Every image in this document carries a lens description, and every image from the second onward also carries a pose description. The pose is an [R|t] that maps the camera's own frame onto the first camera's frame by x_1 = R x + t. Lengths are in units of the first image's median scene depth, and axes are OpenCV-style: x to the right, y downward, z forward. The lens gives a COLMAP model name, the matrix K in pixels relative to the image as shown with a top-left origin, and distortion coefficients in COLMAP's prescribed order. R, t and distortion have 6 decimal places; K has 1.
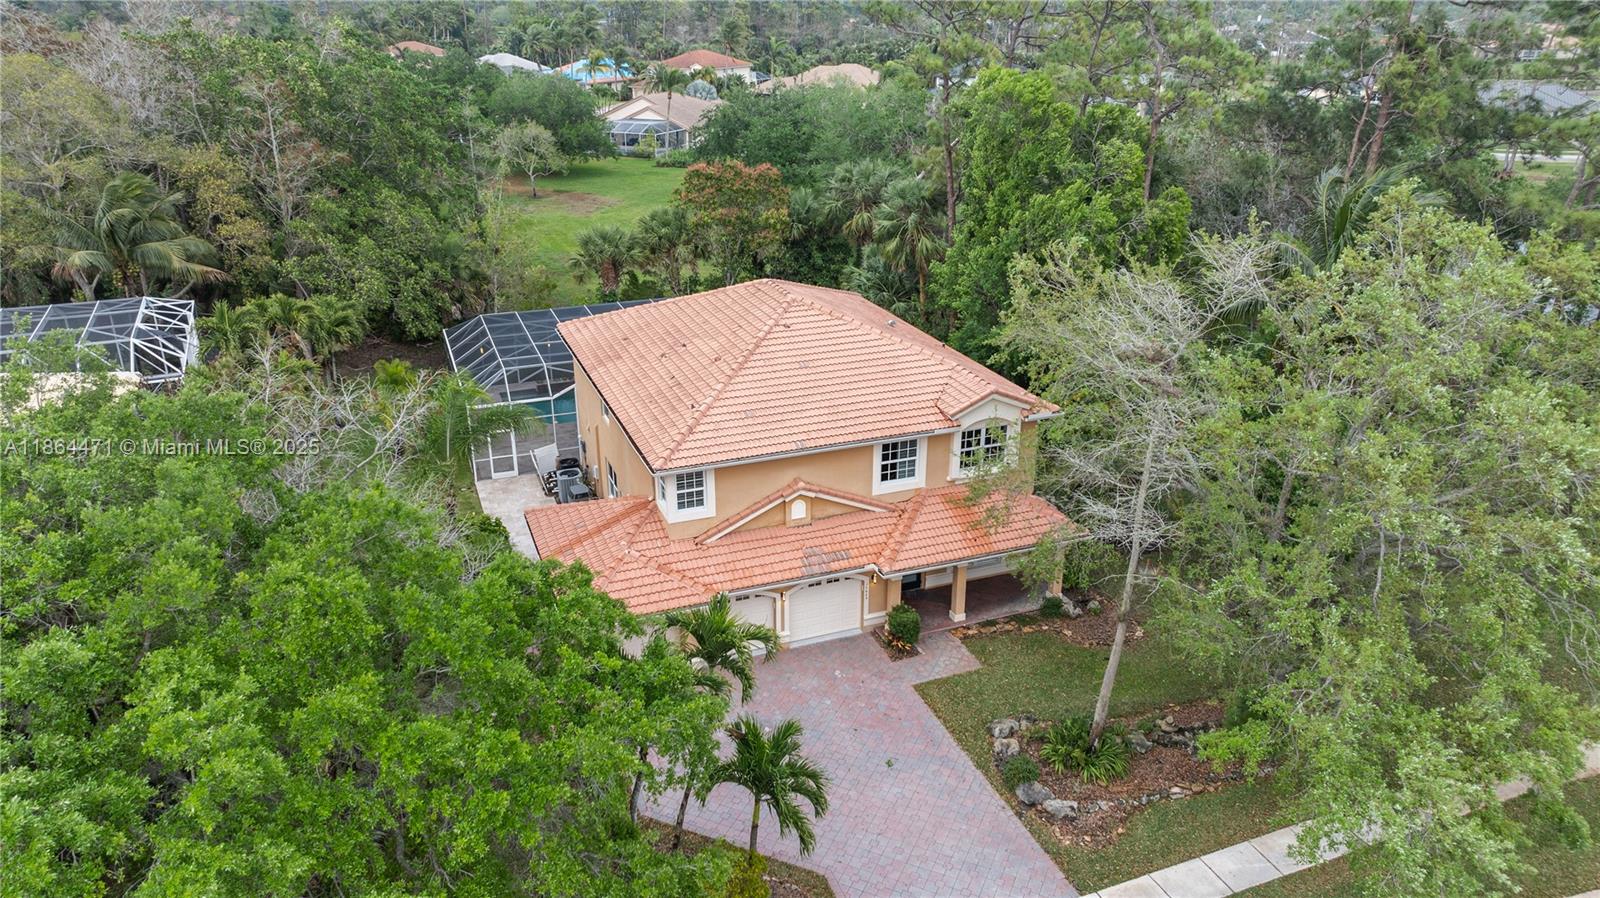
lens RADIAL K [[1114.9, 0, 800.0], [0, 1114.9, 449.0], [0, 0, 1]] dist [-0.021066, 0.000115]
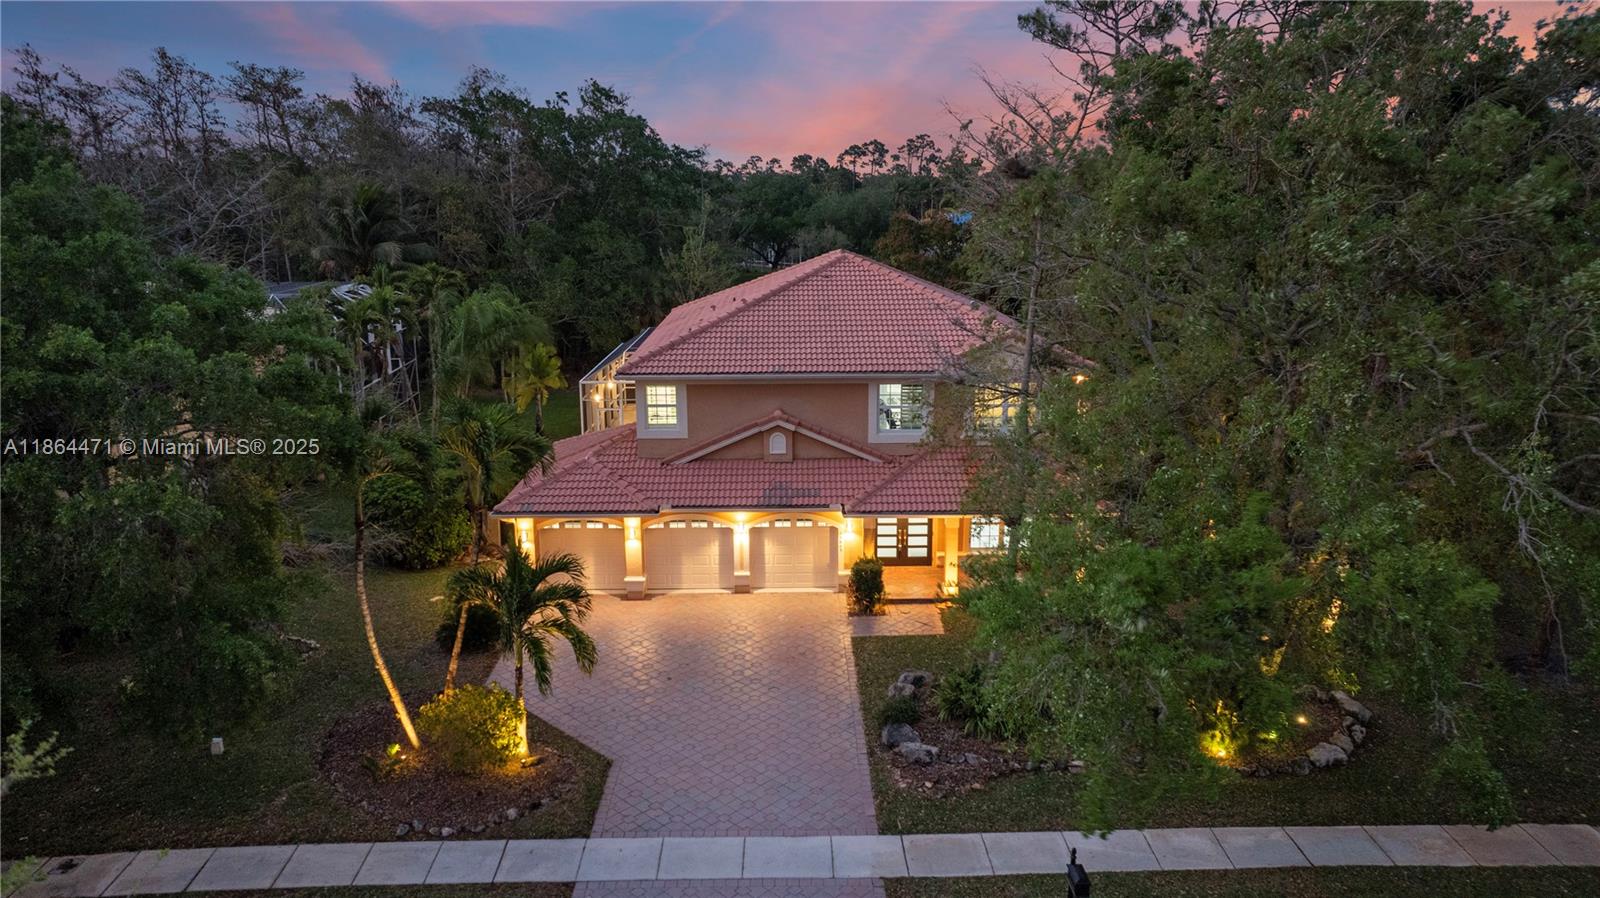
lens RADIAL K [[1114.9, 0, 800.0], [0, 1114.9, 449.0], [0, 0, 1]] dist [-0.021066, 0.000115]
pose [[0.937648, 0.076417, -0.339083, 0.322143], [-0.128549, 0.982605, -0.134027, 0.175935], [0.322943, 0.169259, 0.931160, 0.137160]]
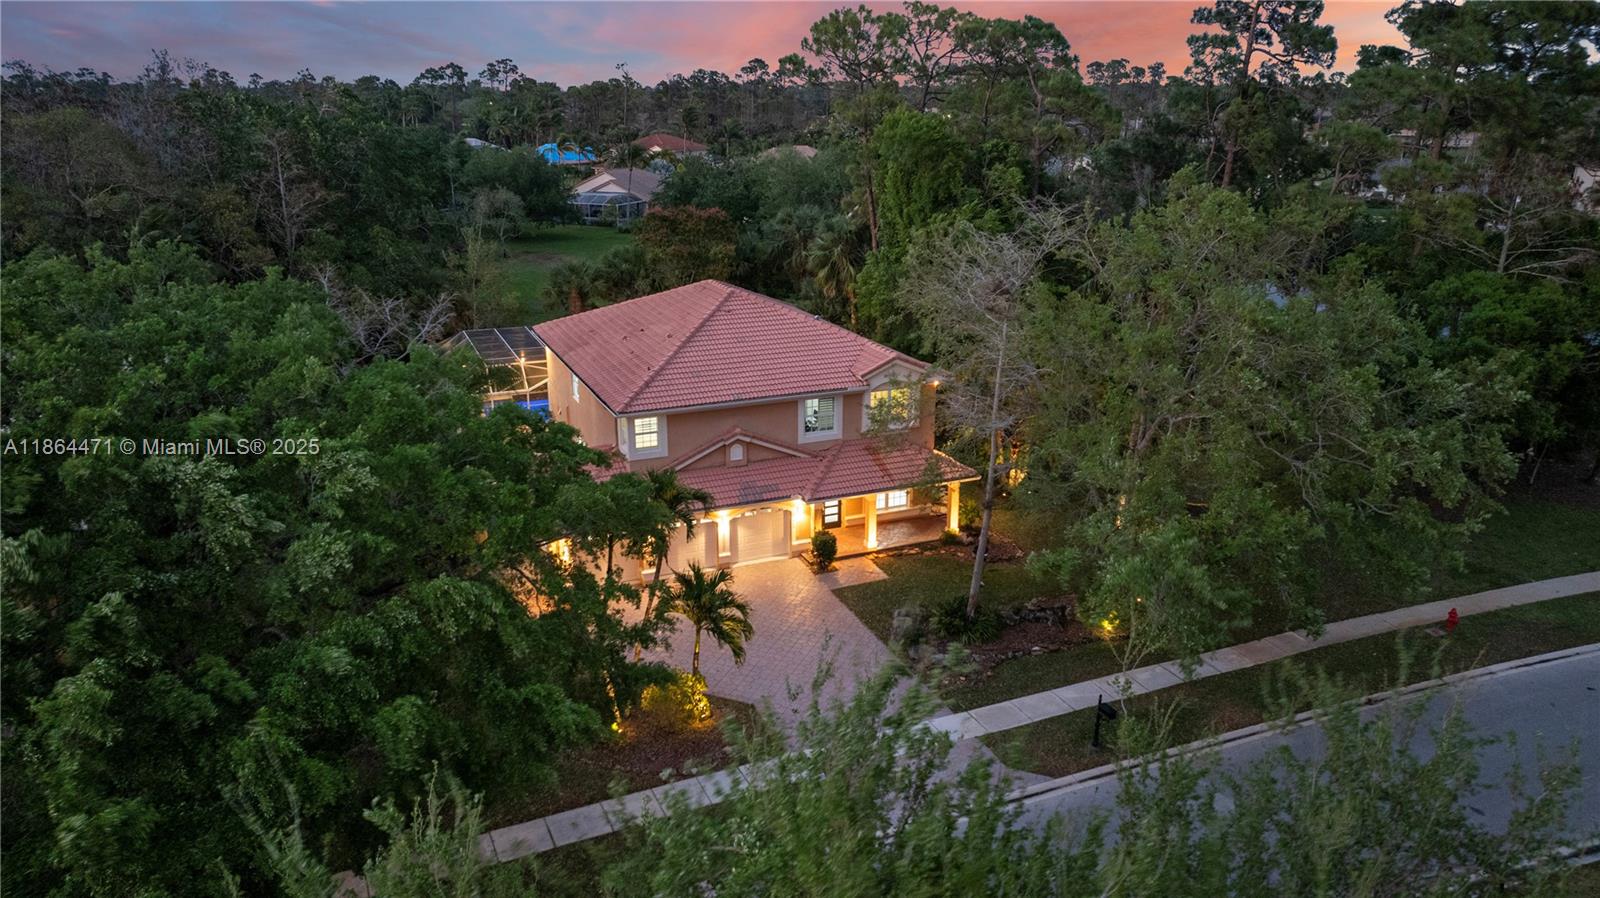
lens RADIAL K [[1114.9, 0, 800.0], [0, 1114.9, 449.0], [0, 0, 1]] dist [-0.021066, 0.000115]
pose [[0.999357, -0.009571, 0.034560, 0.025204], [0.012218, 0.996941, -0.077197, 0.141323], [-0.033715, 0.077569, 0.996417, -0.207437]]
